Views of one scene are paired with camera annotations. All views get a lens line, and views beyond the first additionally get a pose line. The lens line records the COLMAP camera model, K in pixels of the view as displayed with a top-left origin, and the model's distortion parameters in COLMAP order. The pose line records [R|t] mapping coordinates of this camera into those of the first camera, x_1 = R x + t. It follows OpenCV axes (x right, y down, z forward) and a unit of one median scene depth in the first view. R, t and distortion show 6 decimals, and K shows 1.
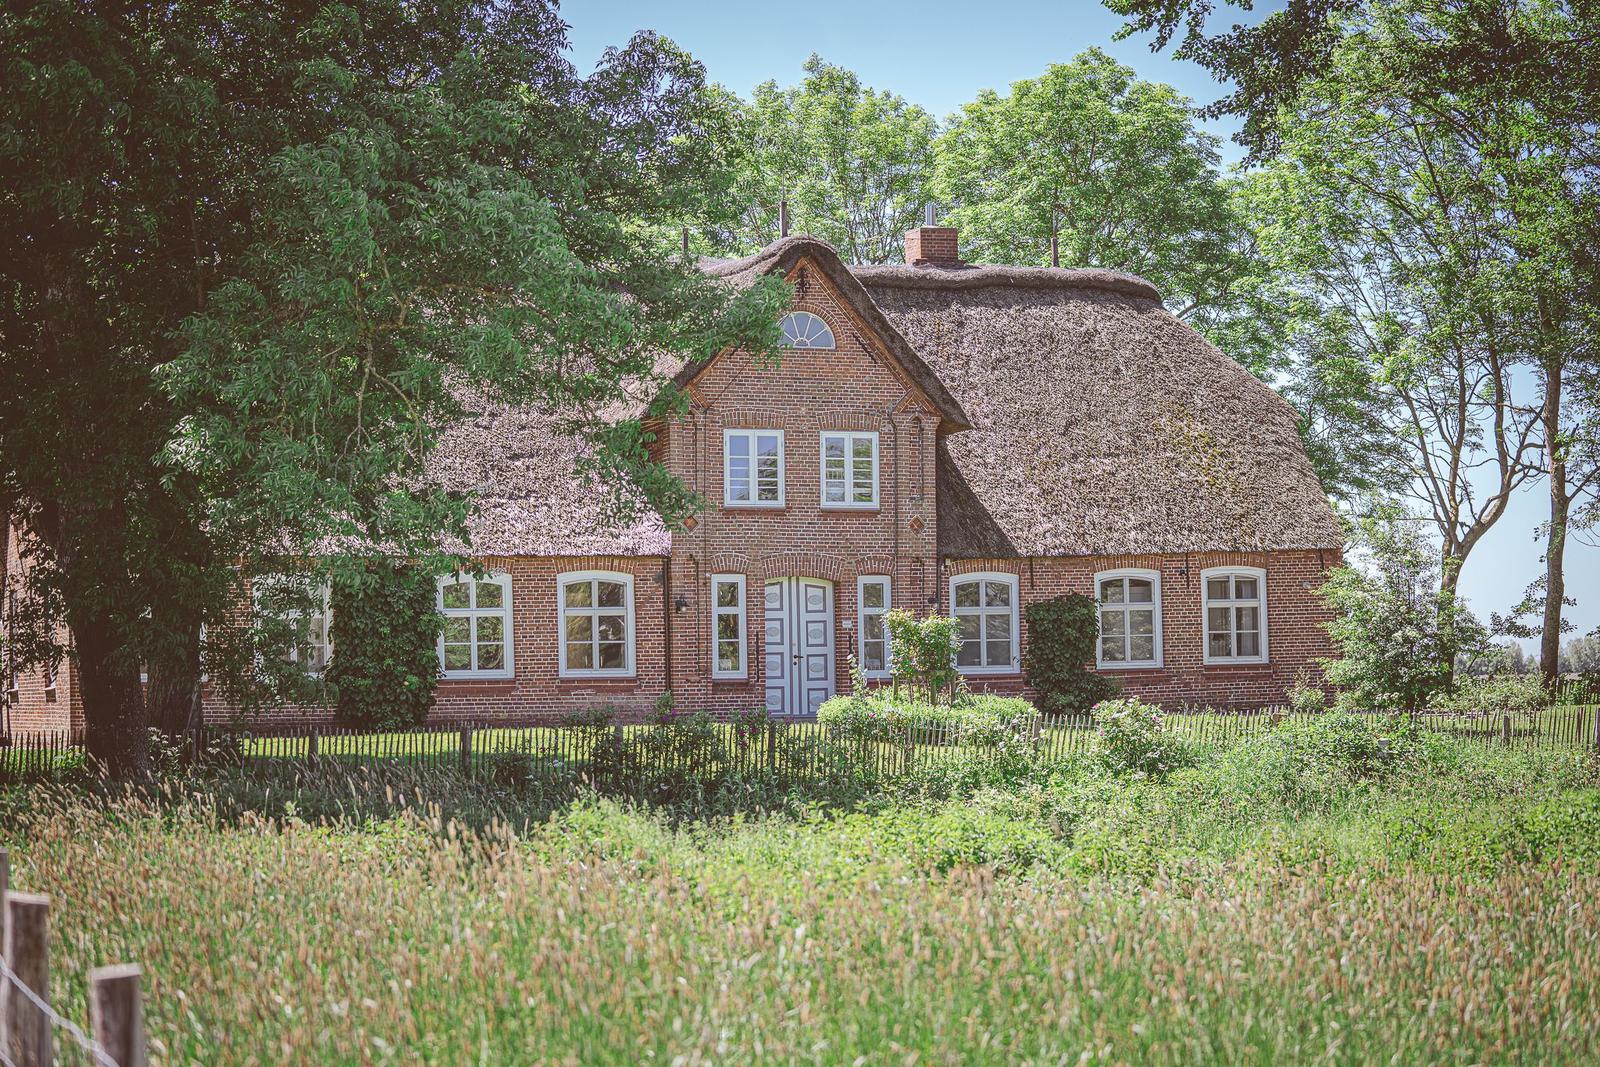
lens RADIAL K [[3424.0, 0, 800.0], [0, 3424.0, 533.5], [0, 0, 1]] dist [-0.278678, -0.050474]
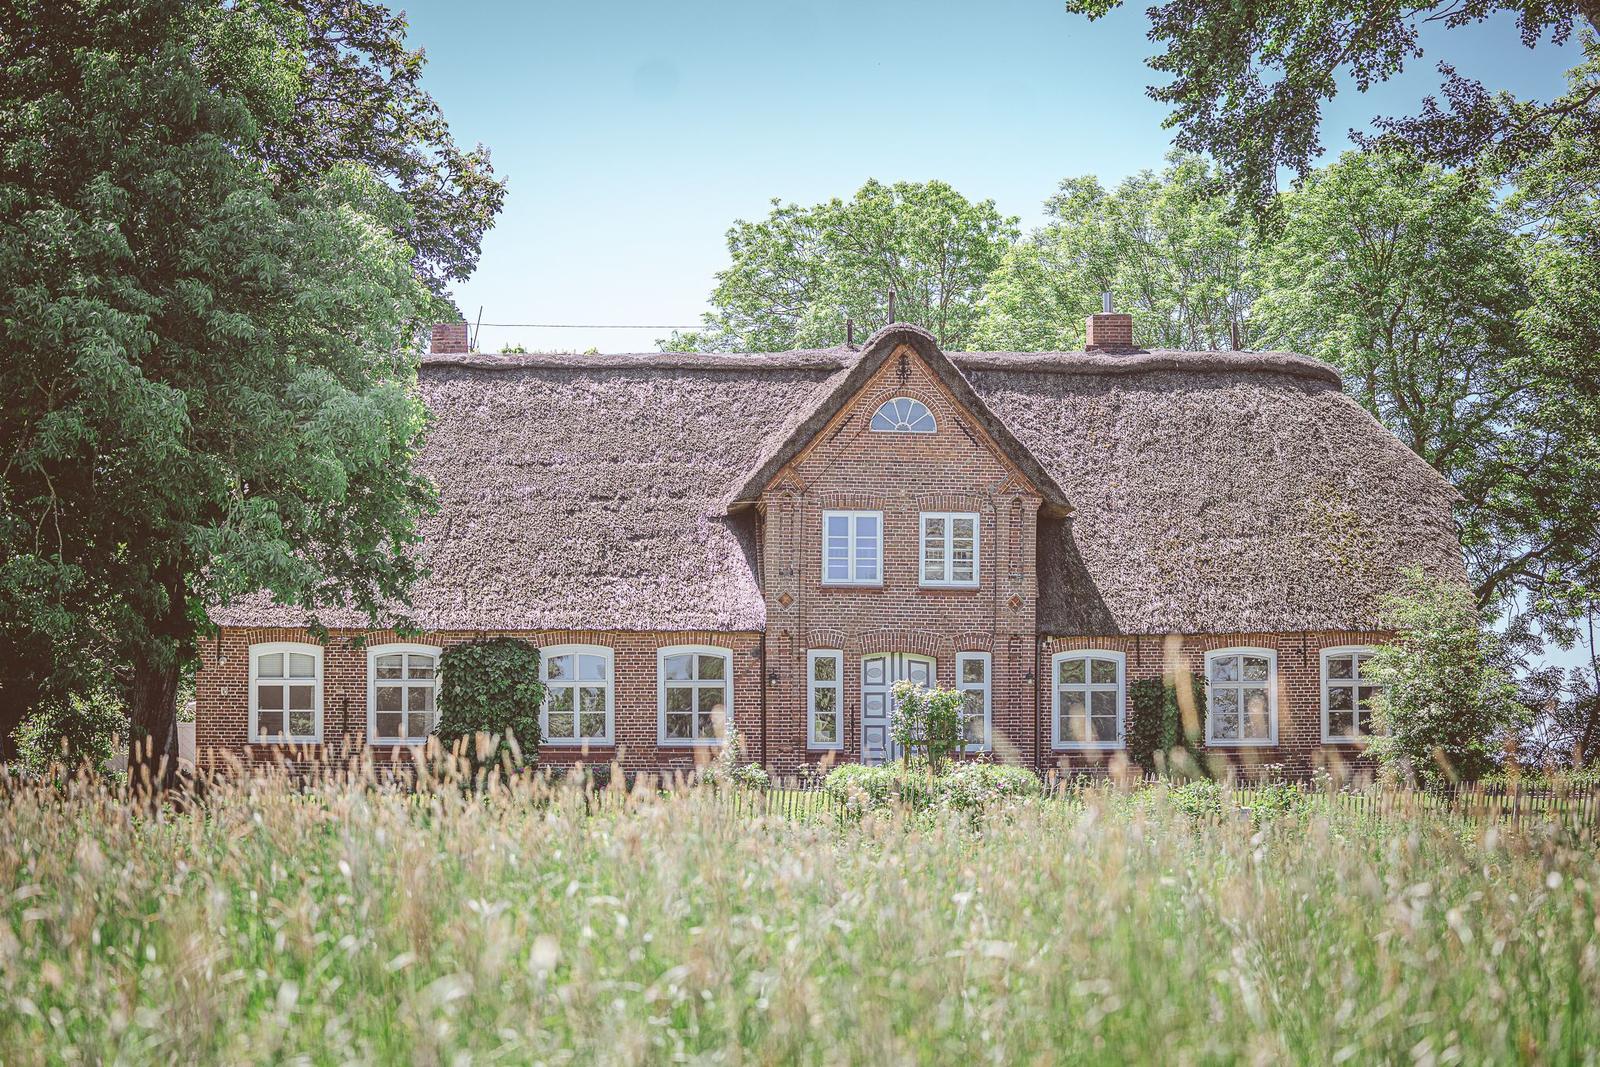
lens RADIAL K [[3424.0, 0, 800.0], [0, 3424.0, 533.5], [0, 0, 1]] dist [-0.278678, -0.050474]
pose [[0.961994, -0.002915, -0.273054, 0.252665], [-0.005105, 0.999576, -0.028655, 0.006403], [0.273022, 0.028960, 0.961572, -0.006776]]
